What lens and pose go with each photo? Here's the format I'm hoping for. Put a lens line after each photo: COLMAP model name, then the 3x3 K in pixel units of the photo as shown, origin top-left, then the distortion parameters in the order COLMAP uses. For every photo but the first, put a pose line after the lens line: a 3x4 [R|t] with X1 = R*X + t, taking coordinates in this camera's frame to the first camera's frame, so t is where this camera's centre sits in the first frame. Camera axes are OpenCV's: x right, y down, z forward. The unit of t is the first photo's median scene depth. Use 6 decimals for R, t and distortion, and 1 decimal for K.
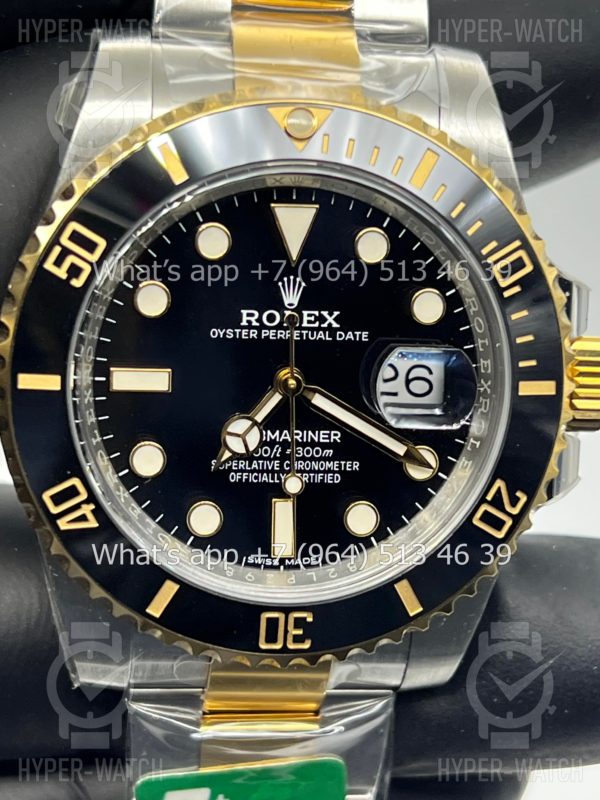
lens RADIAL K [[1852.5, 0, 292.5], [0, 1852.5, 399.0], [0, 0, 1]] dist [0.231037, 0.000000]
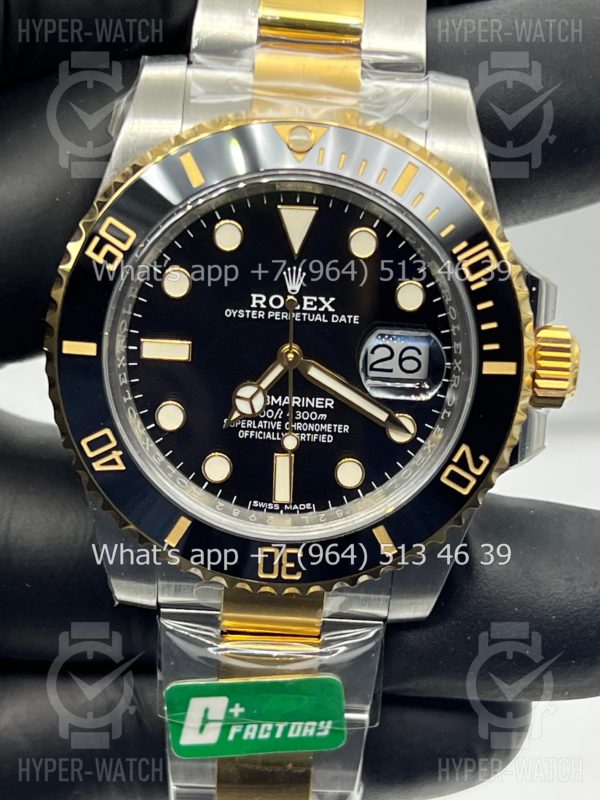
lens RADIAL K [[1852.5, 0, 300.5], [0, 1852.5, 418.4], [0, 0, 1]] dist [0.231037, 0.000000]
pose [[0.991912, 0.036712, -0.121505, 0.150791], [-0.035527, 0.999298, 0.011907, 0.016574], [0.121856, -0.007494, 0.992519, -0.181925]]
